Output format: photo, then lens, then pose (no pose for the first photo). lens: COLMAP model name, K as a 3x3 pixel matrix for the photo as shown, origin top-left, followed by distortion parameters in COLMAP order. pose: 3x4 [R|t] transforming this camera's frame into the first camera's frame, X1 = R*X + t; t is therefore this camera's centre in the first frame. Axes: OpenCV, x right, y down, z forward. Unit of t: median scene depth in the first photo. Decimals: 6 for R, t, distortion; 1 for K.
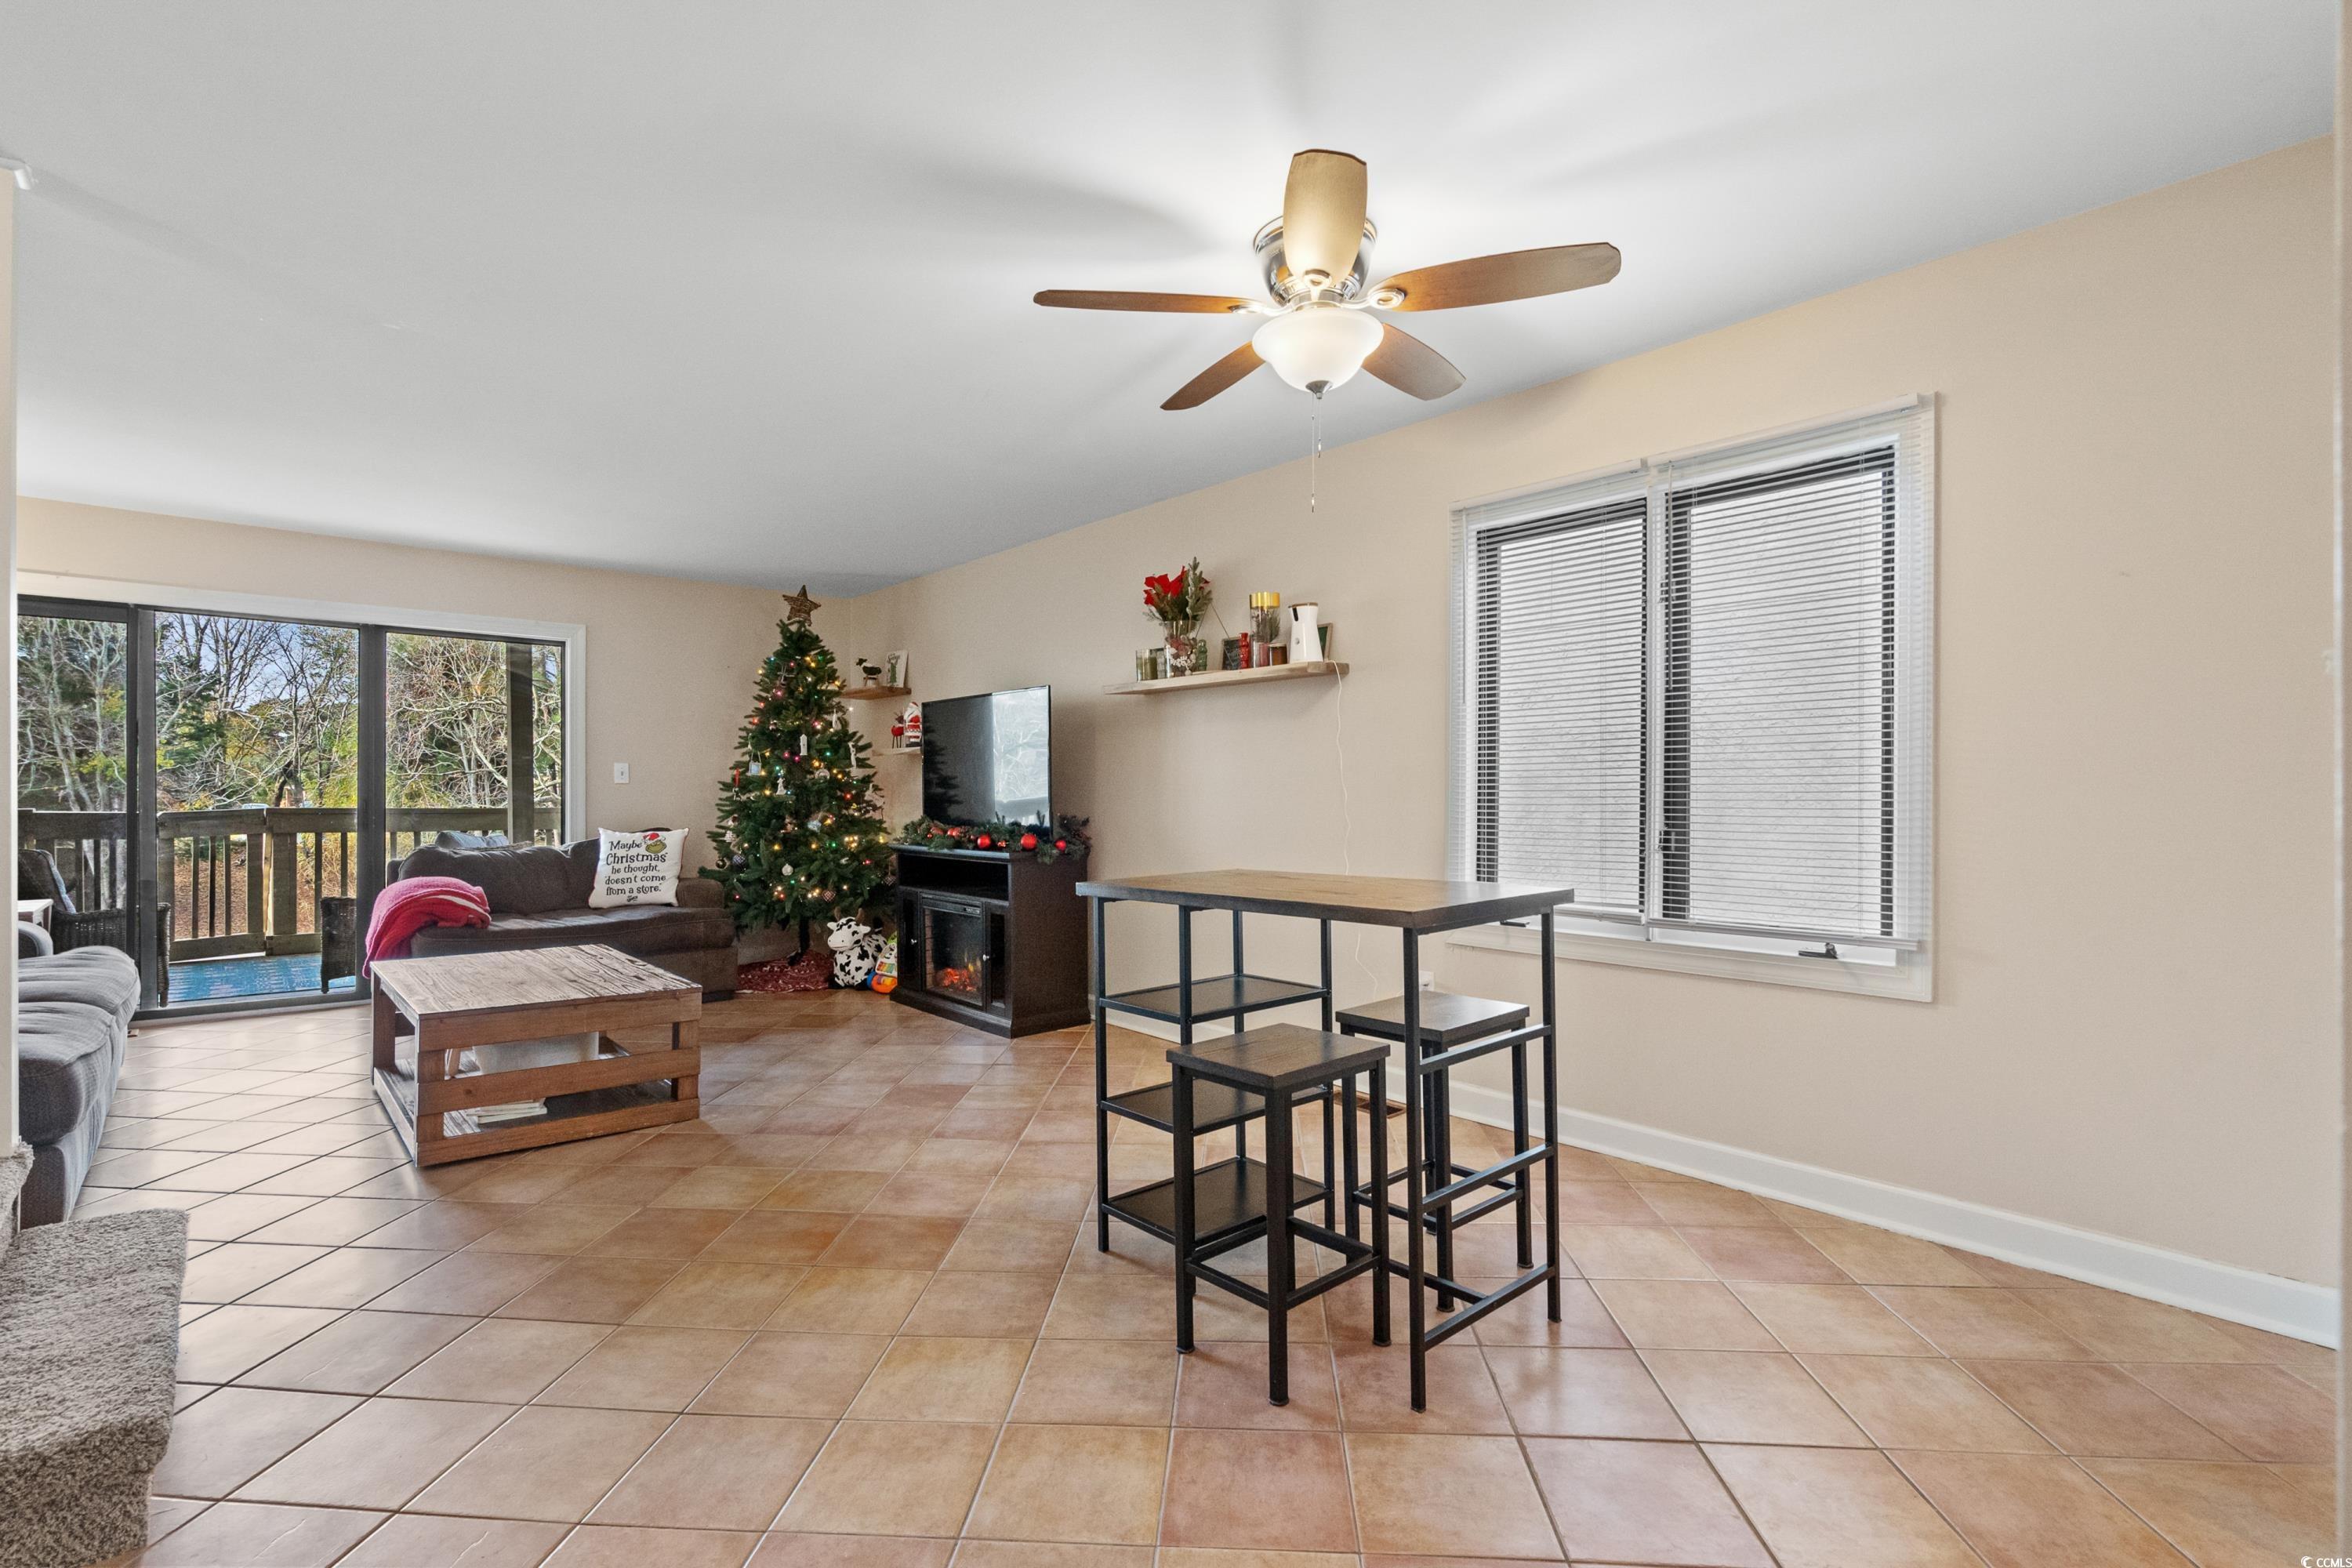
lens RADIAL K [[1067.2, 0, 1204.4], [0, 1067.2, 817.8], [0, 0, 1]] dist [0.002497, 0.000287]
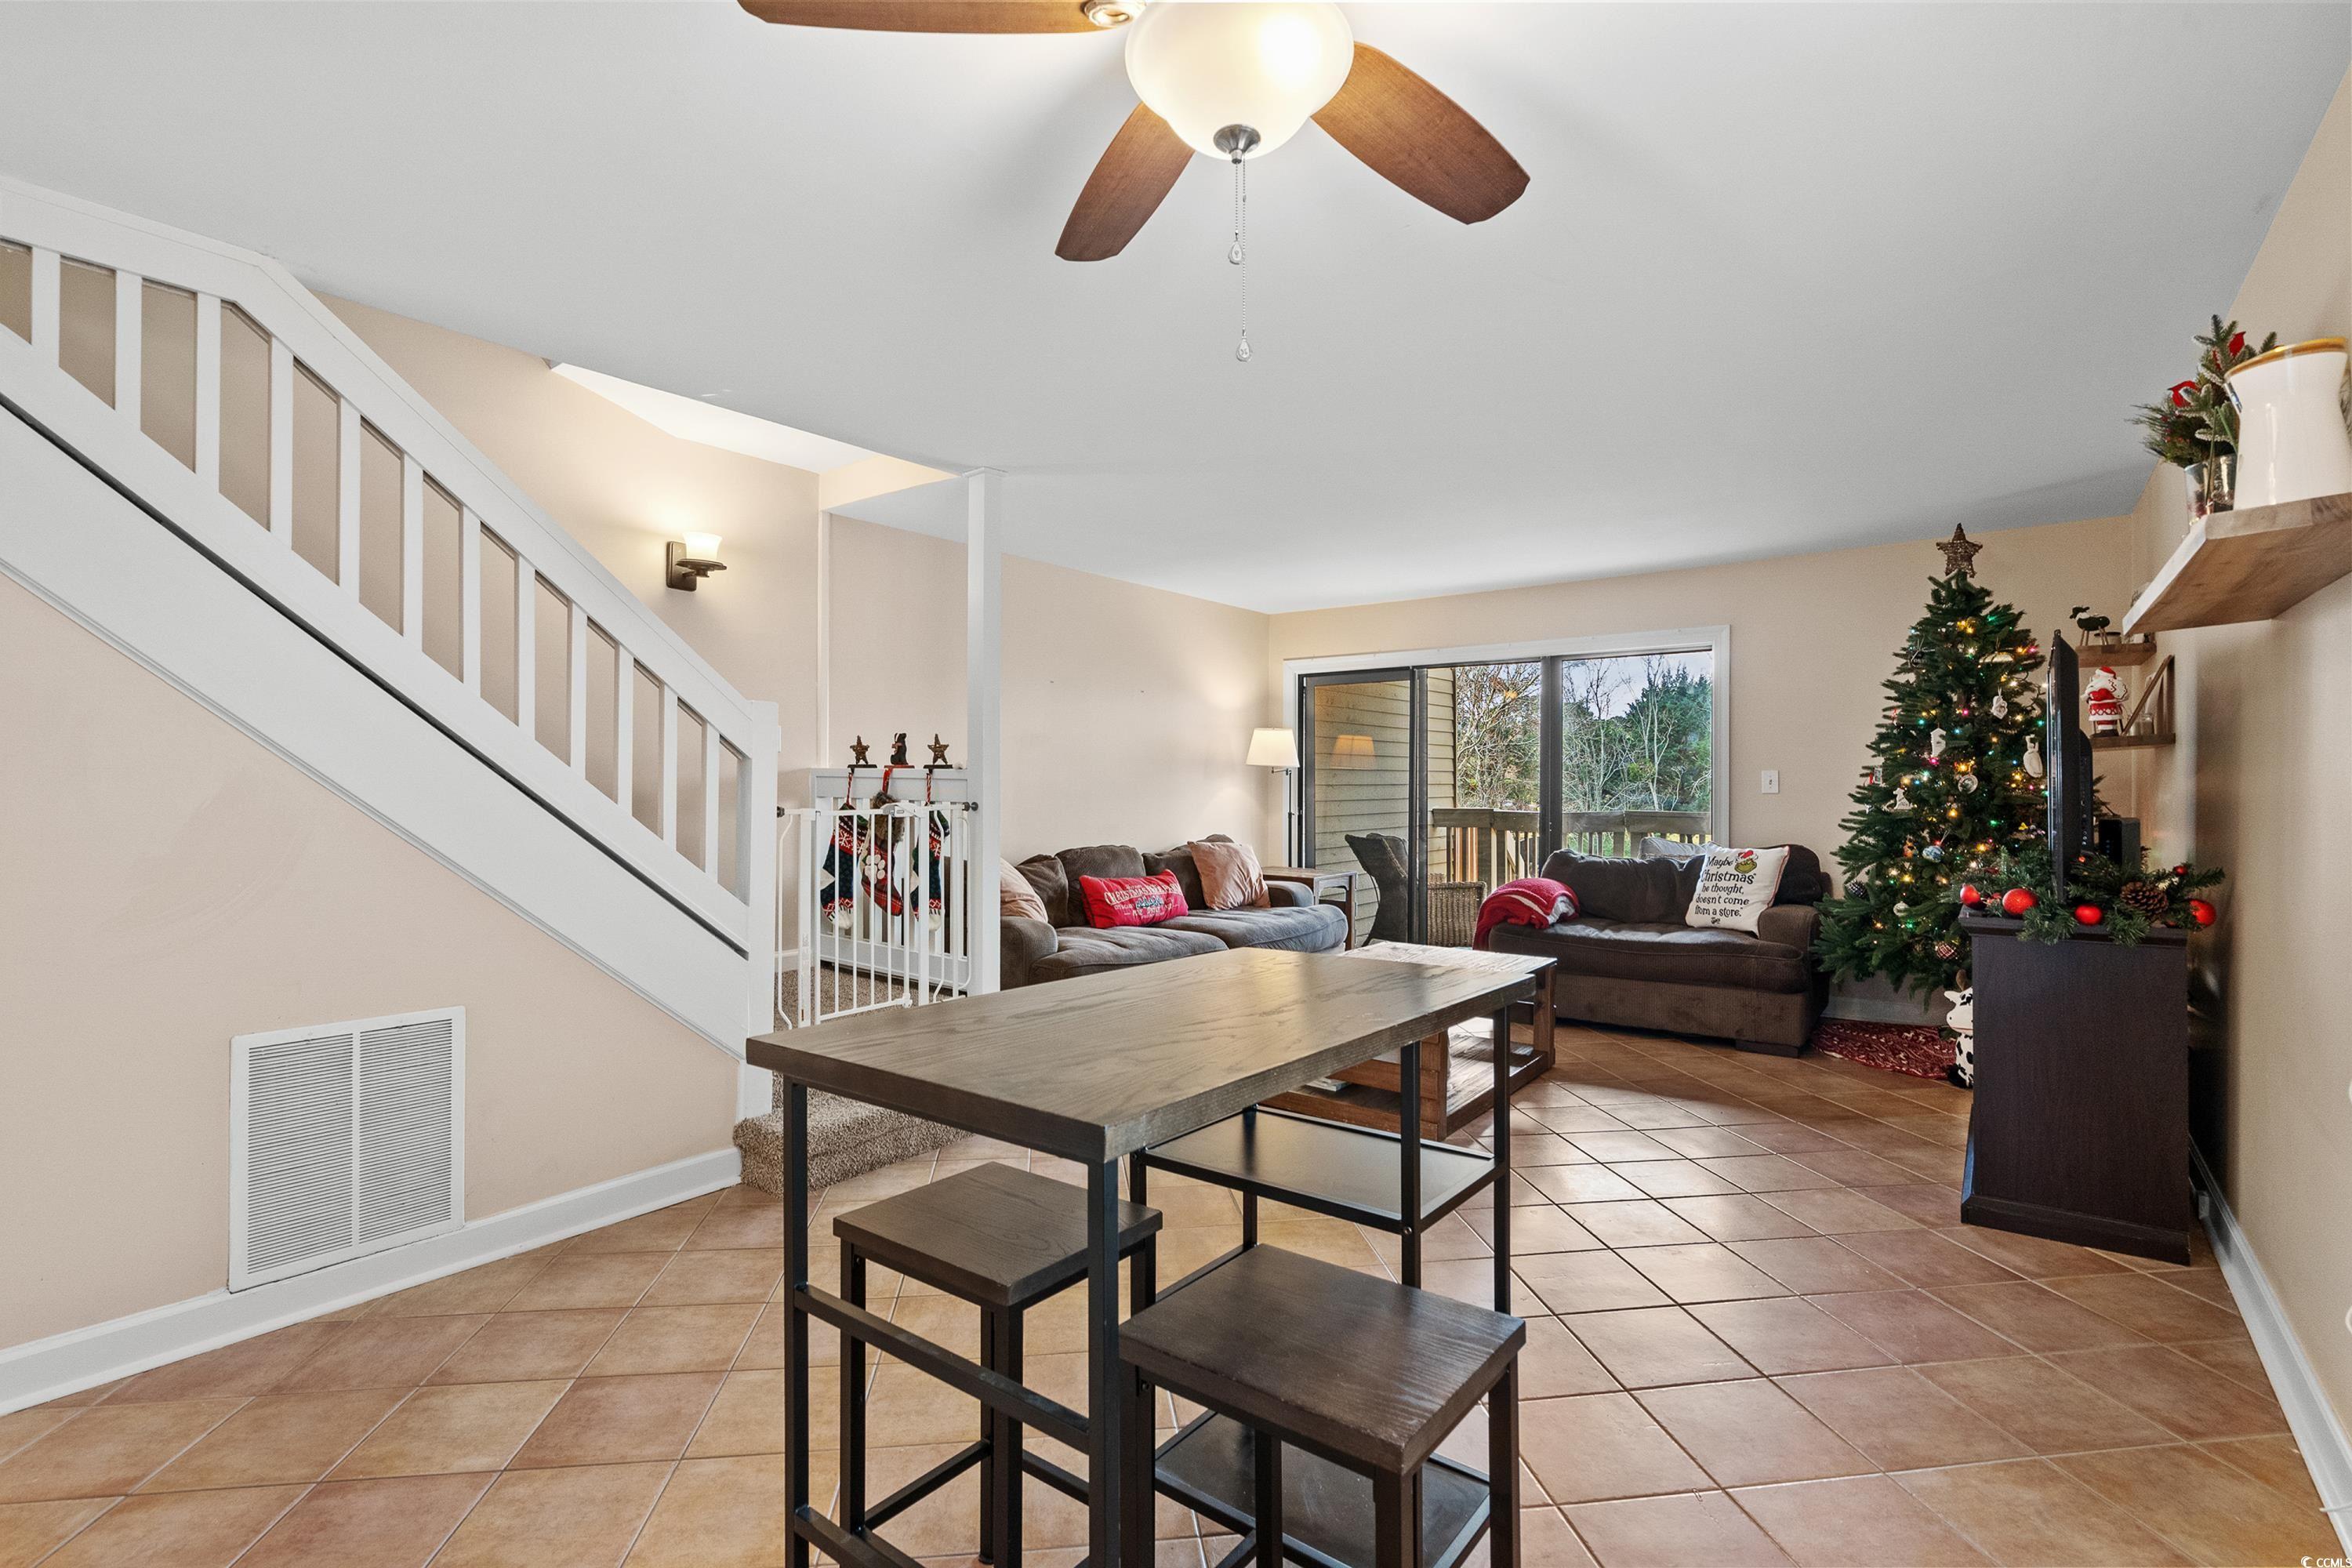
lens RADIAL K [[1077.3, 0, 1132.6], [0, 1077.3, 786.7], [0, 0, 1]] dist [-0.011493, 0.000567]
pose [[0.148237, -0.001806, -0.988950, 0.283073], [-0.024420, 0.999687, -0.005486, -0.020644], [0.988650, 0.024963, 0.148147, 0.354495]]
